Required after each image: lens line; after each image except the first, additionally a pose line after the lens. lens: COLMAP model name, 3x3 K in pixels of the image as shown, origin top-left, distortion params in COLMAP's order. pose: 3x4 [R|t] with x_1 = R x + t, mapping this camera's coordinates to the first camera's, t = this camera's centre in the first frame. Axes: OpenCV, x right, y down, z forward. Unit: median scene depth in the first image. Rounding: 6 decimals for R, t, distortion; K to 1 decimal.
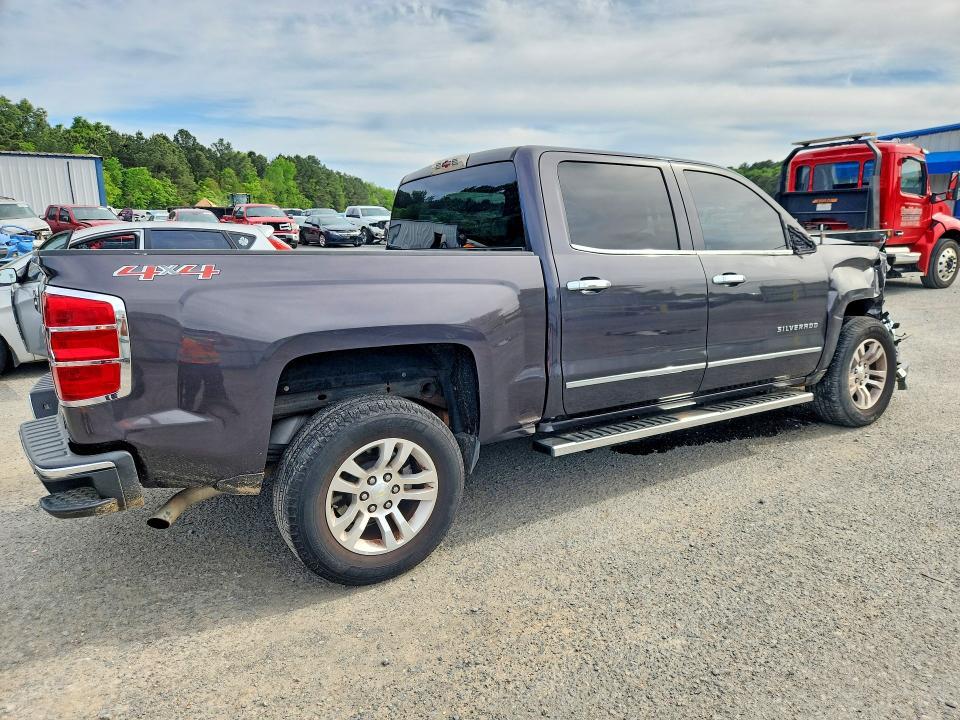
lens RADIAL K [[689.4, 0, 480.0], [0, 689.4, 360.0], [0, 0, 1]] dist [0.051481, -0.077762]
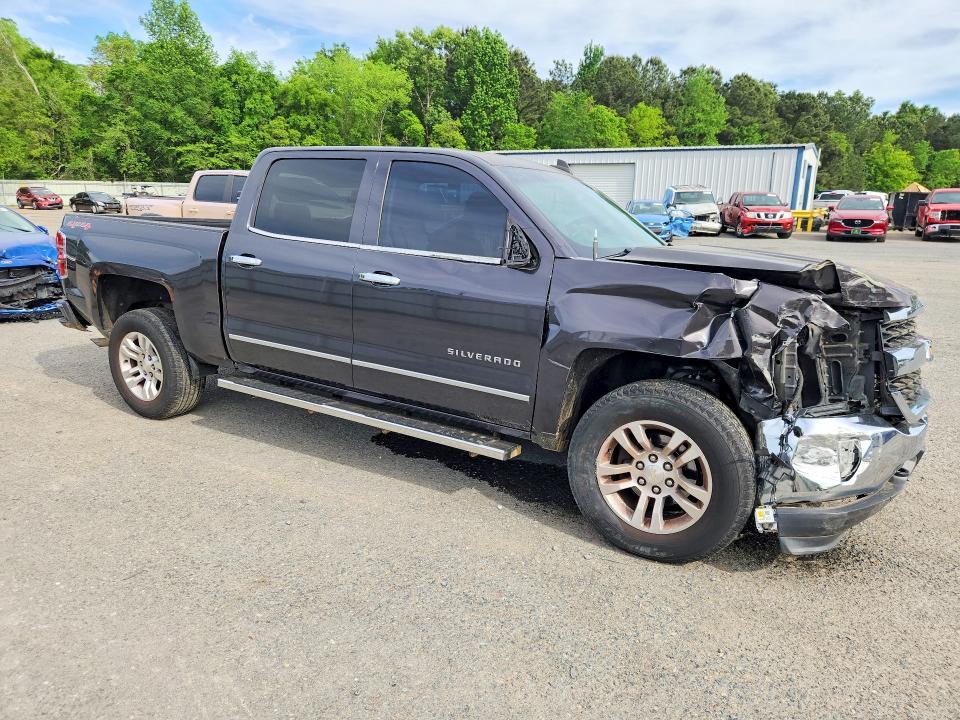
lens RADIAL K [[650.8, 0, 475.8], [0, 650.8, 352.8], [0, 0, 1]] dist [0.052417, -0.055708]
pose [[0.419004, 0.213622, -0.882497, 0.994819], [-0.191952, 0.970803, 0.143860, -0.141296], [0.887462, 0.109119, 0.447776, 0.601510]]
